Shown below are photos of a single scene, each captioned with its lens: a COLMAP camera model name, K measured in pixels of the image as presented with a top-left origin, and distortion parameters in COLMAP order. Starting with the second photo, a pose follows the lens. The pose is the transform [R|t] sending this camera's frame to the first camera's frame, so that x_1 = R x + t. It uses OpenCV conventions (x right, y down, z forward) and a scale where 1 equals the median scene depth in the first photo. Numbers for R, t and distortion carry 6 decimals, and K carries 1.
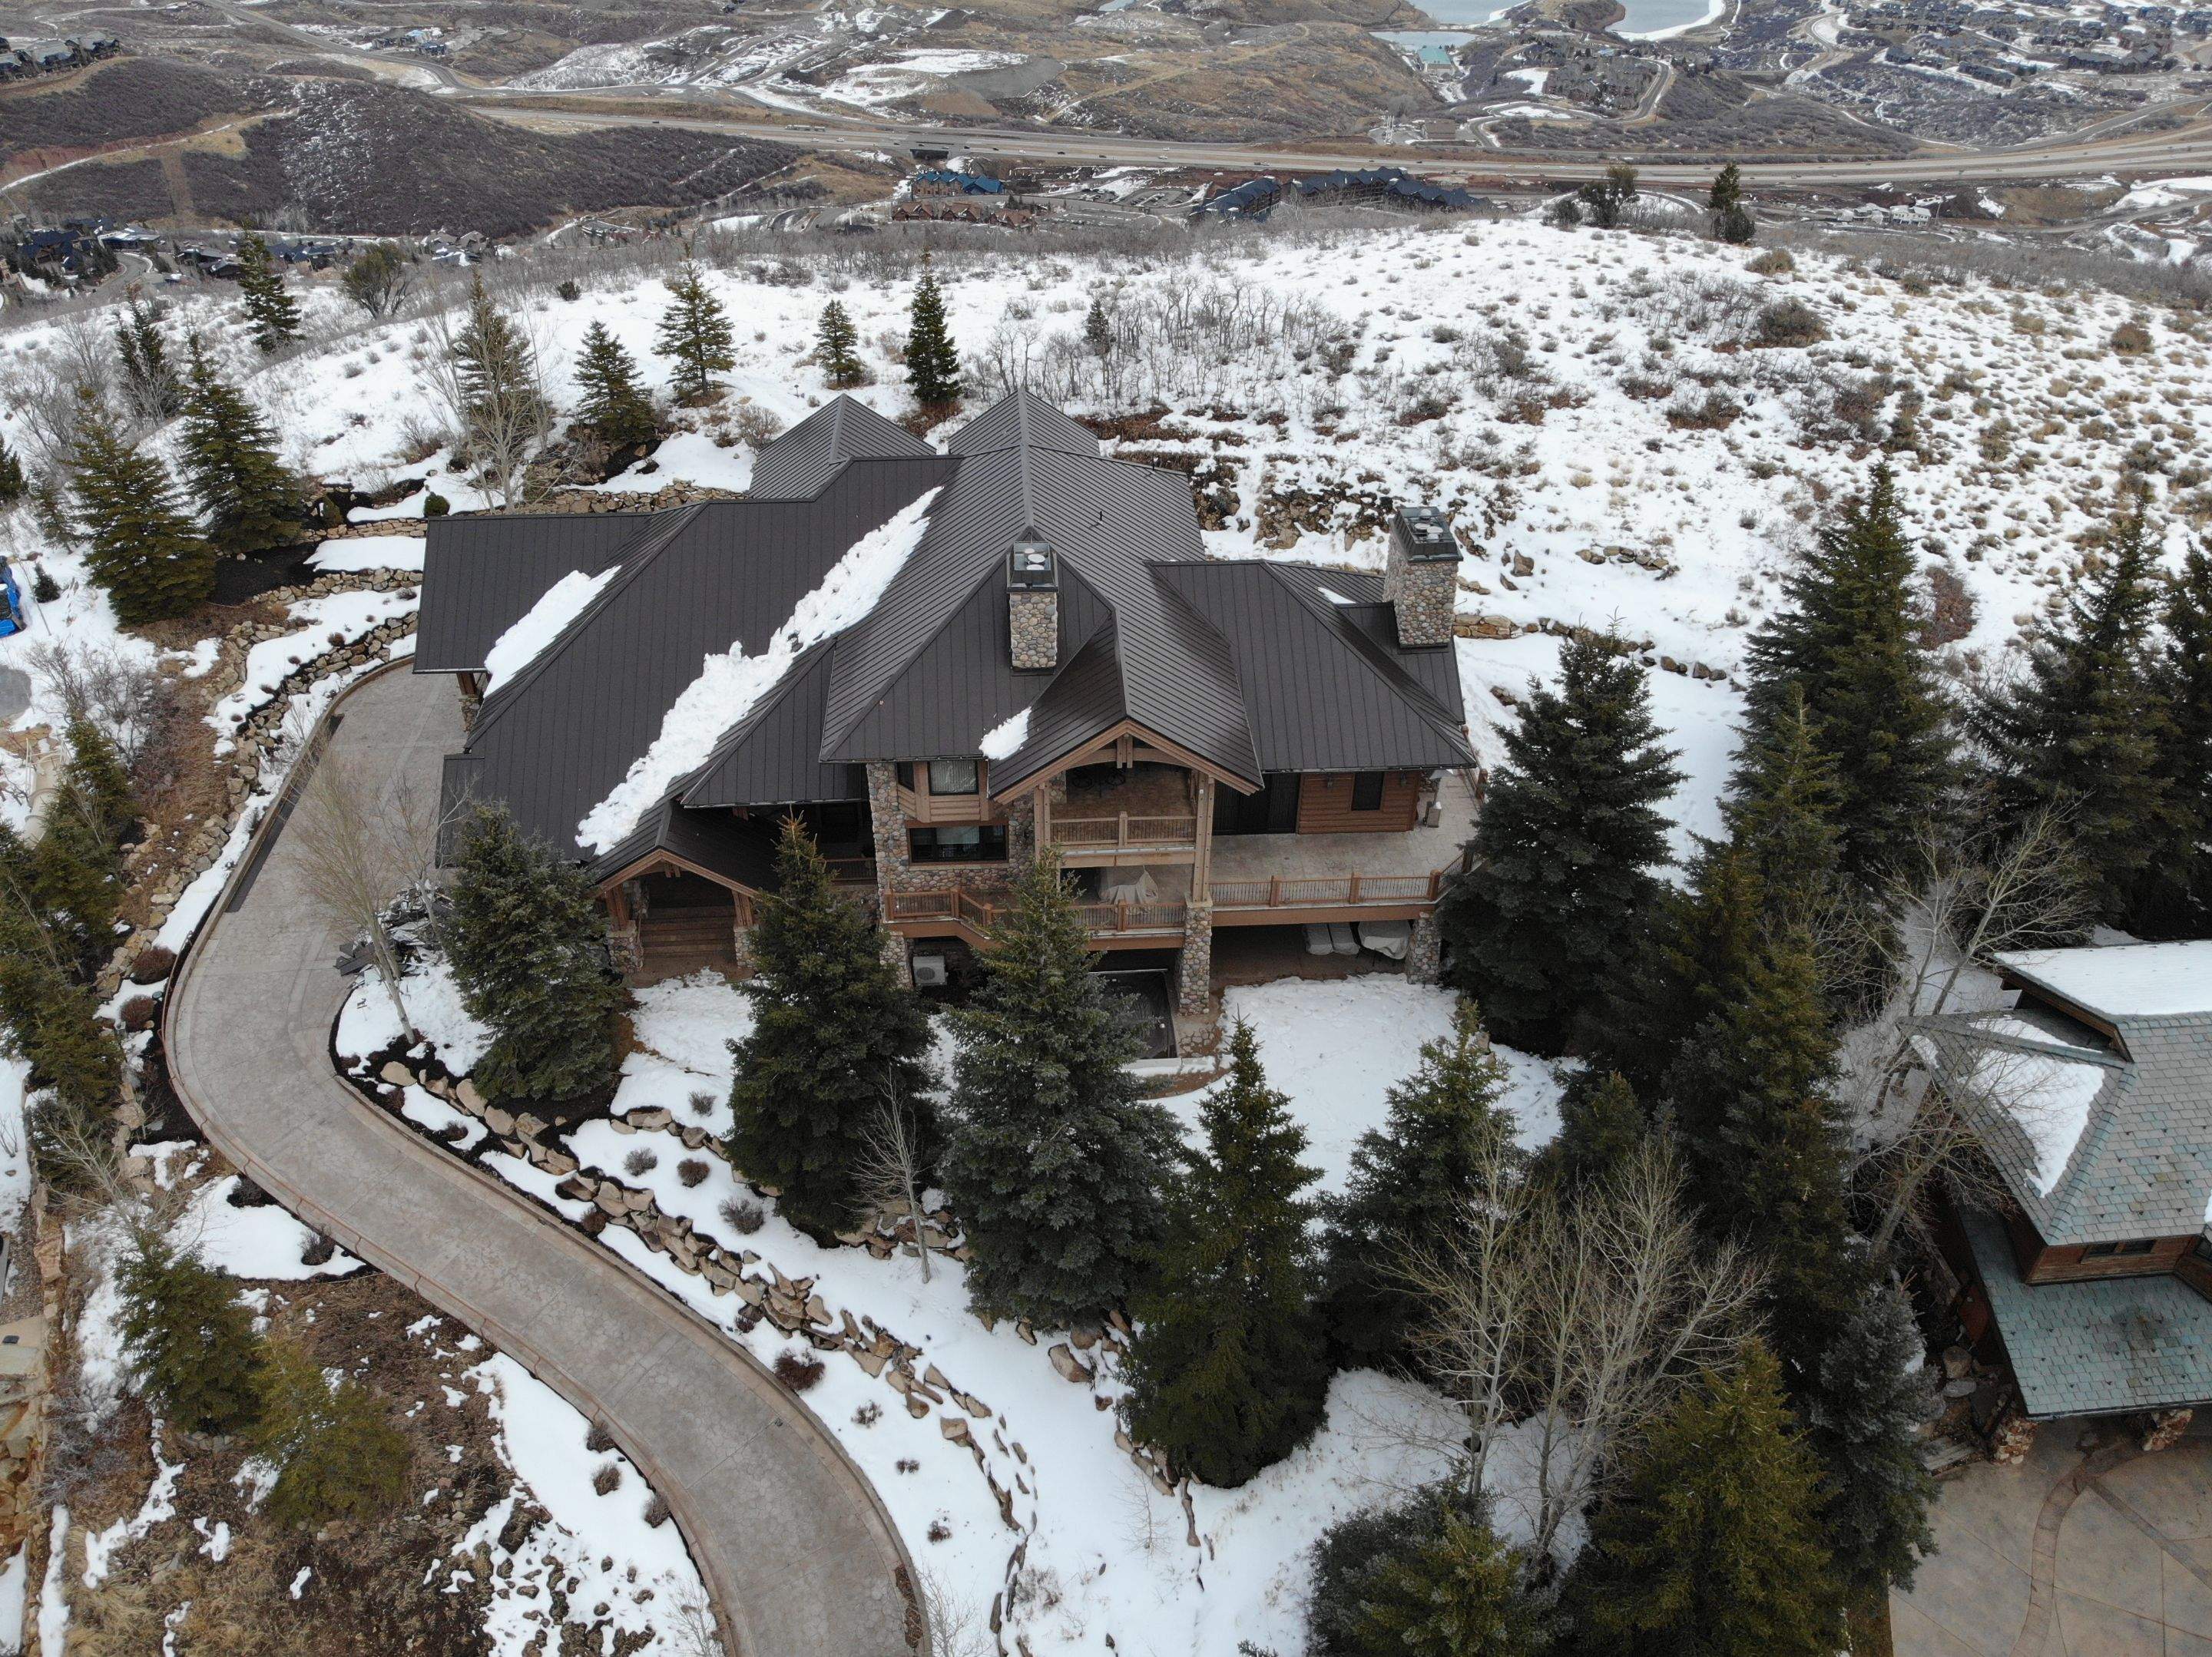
lens RADIAL K [[1651.1, 0, 1104.4], [0, 1651.1, 821.1], [0, 0, 1]] dist [-0.020010, 0.011322]
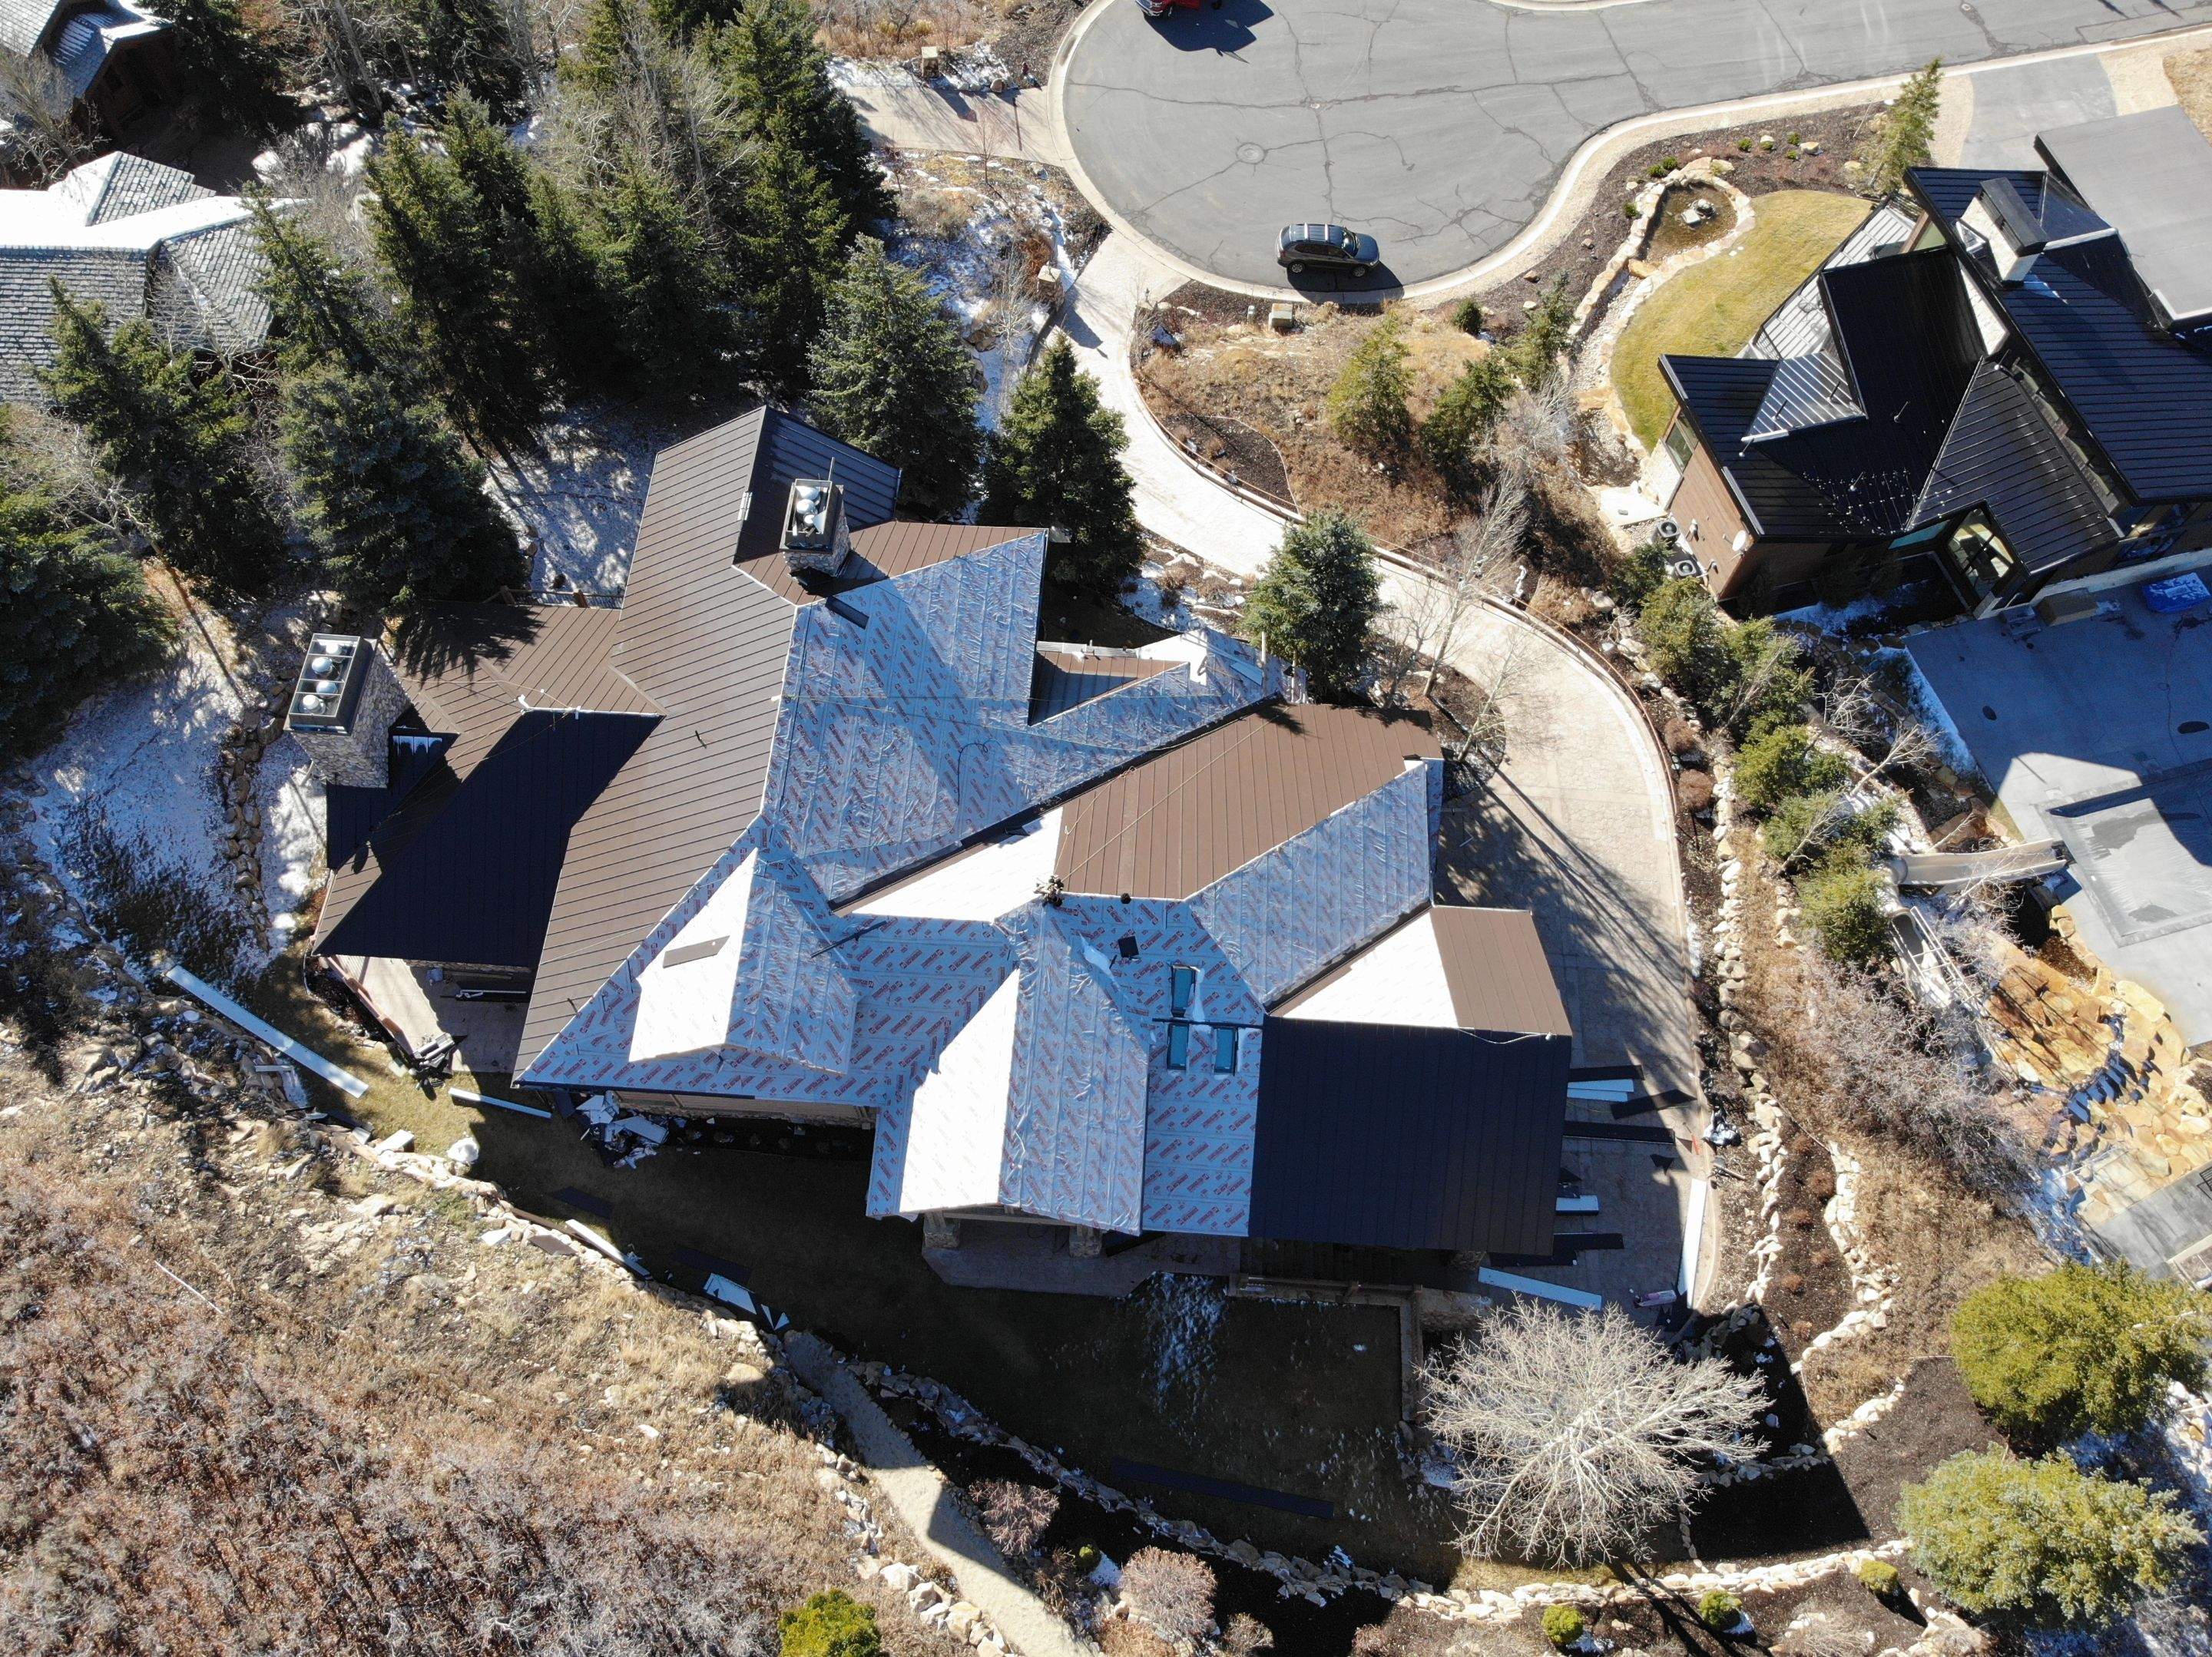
lens RADIAL K [[1651.1, 0, 1103.0], [0, 1651.1, 827.9], [0, 0, 1]] dist [-0.020010, 0.011322]
pose [[-0.992094, -0.119342, 0.038828, -0.236128], [0.057653, -0.158587, 0.985660, -0.971998], [-0.111473, 0.980106, 0.164214, 0.869611]]
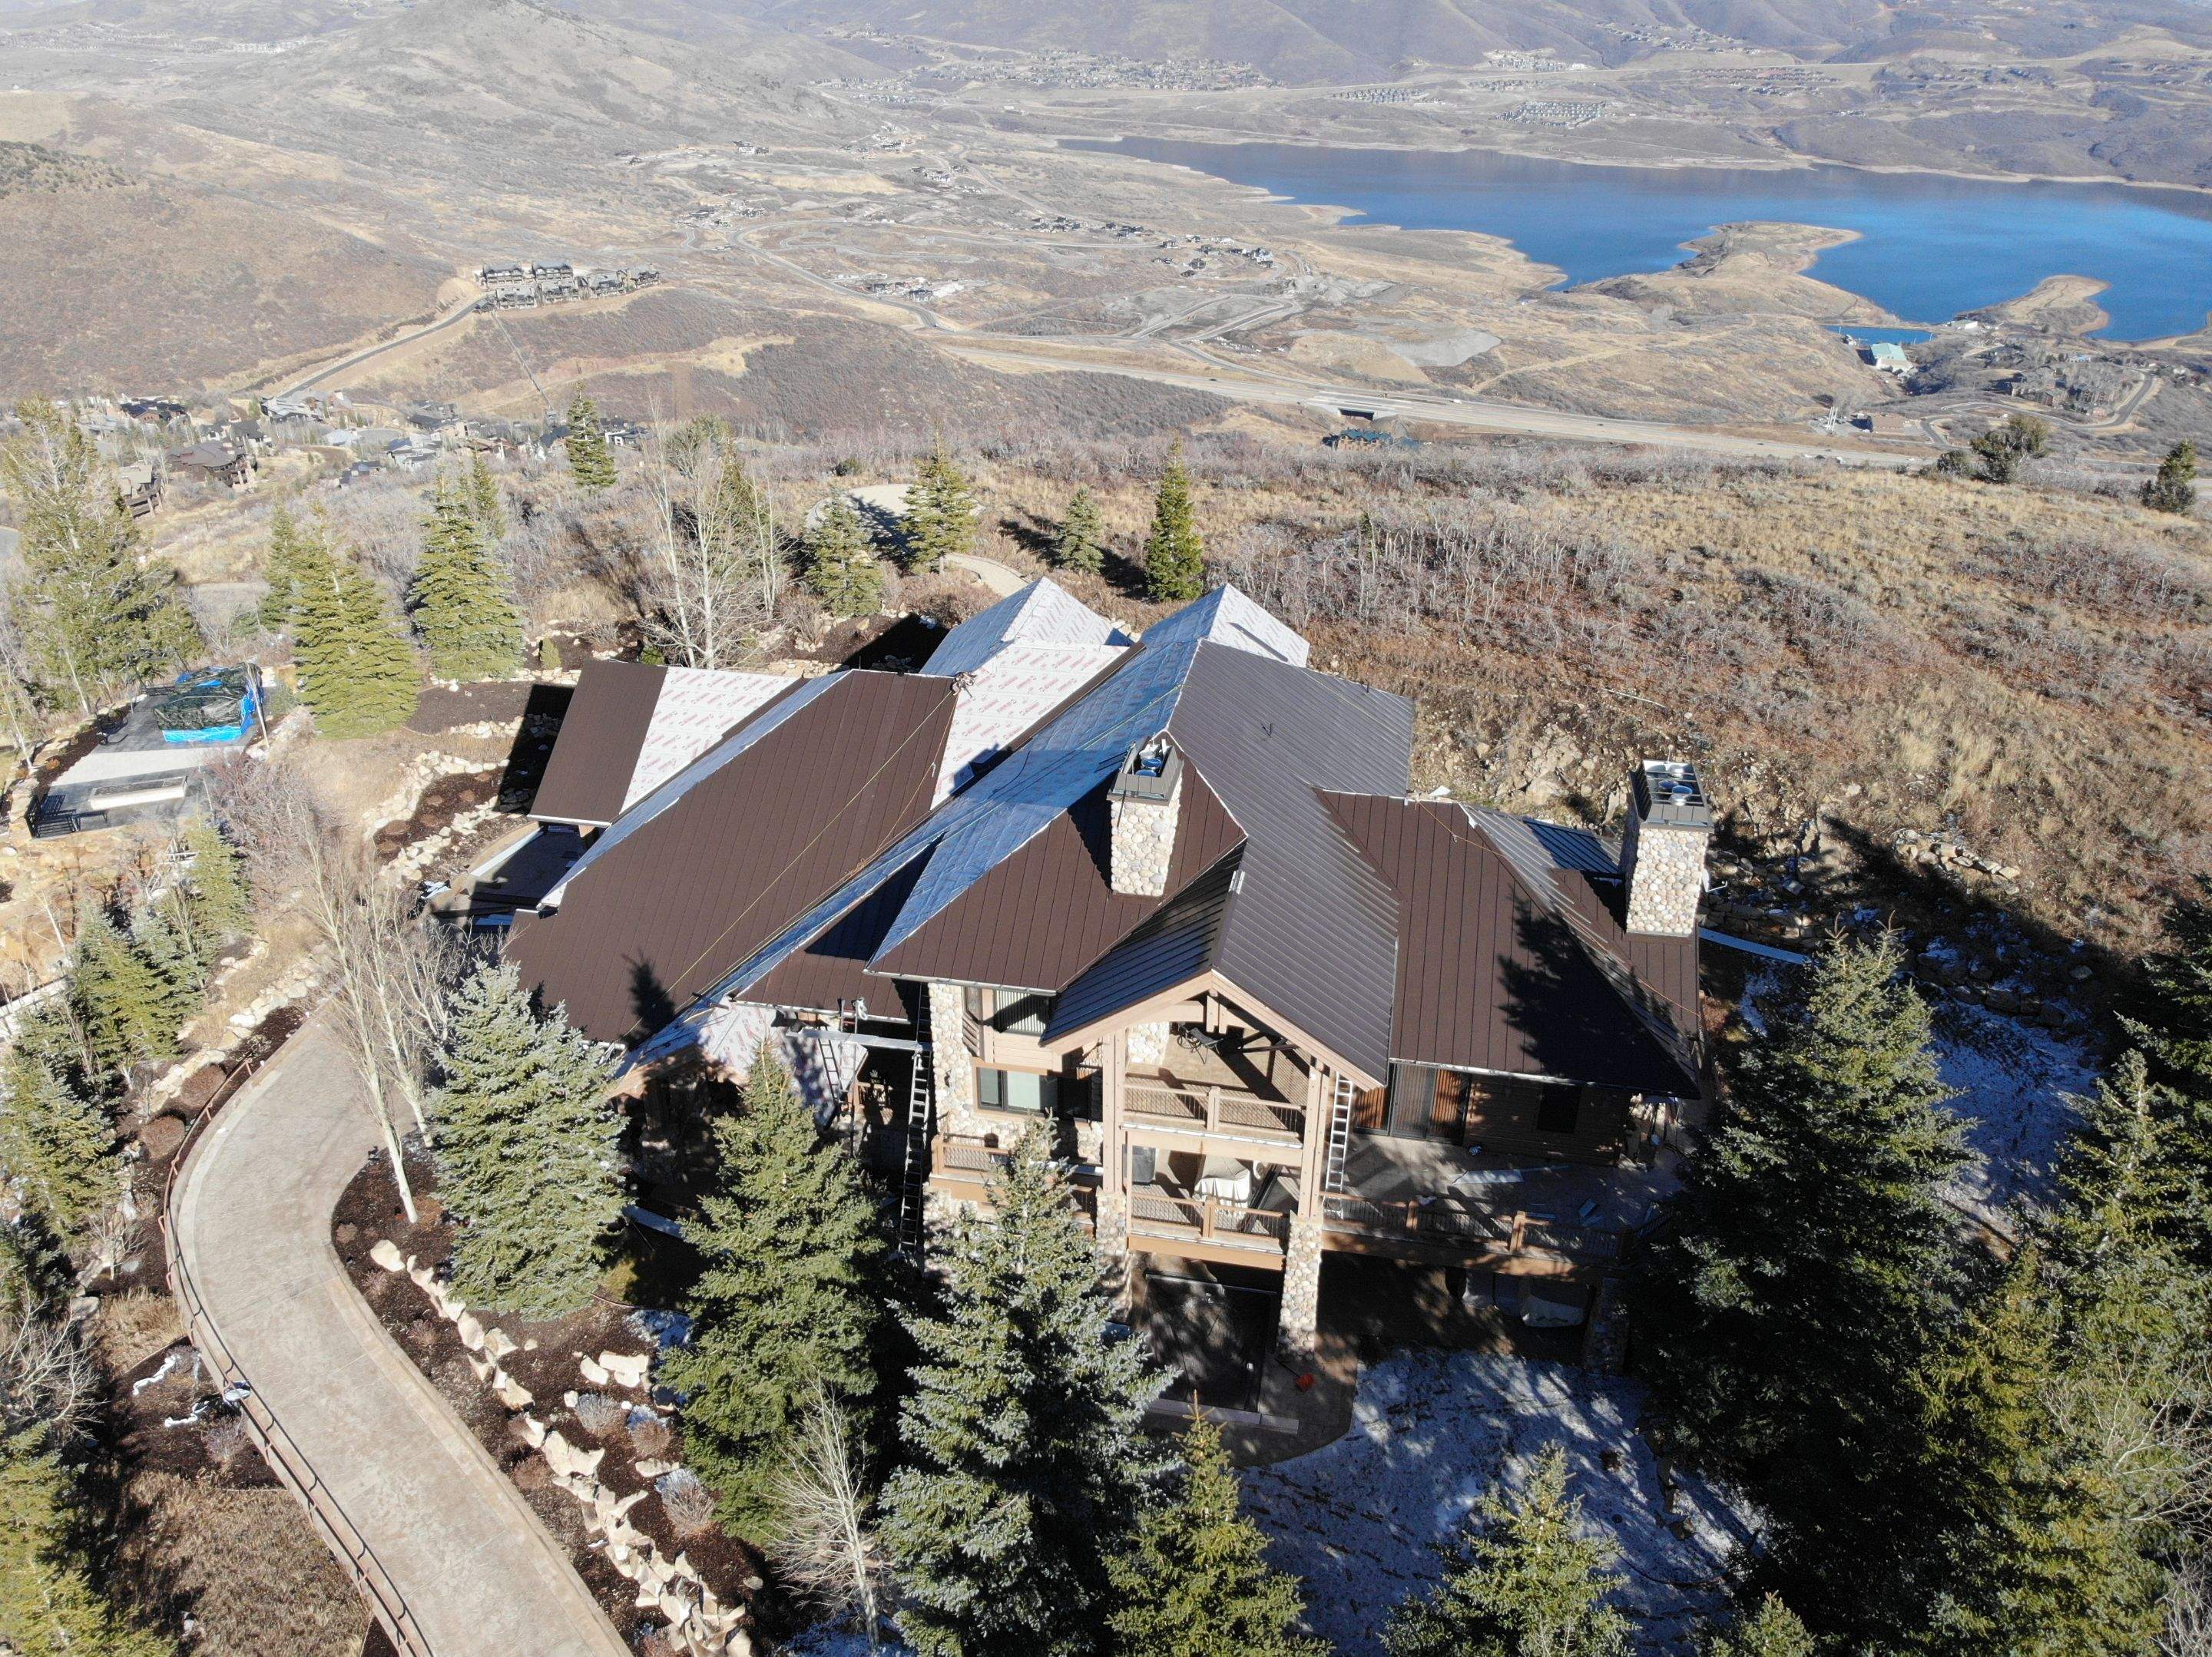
lens RADIAL K [[1651.1, 0, 1101.6], [0, 1651.1, 818.1], [0, 0, 1]] dist [-0.020010, 0.011322]
pose [[0.966853, 0.118047, -0.226409, 0.107618], [-0.149412, 0.980616, -0.126762, -0.021323], [0.207056, 0.156388, 0.965749, 0.173476]]
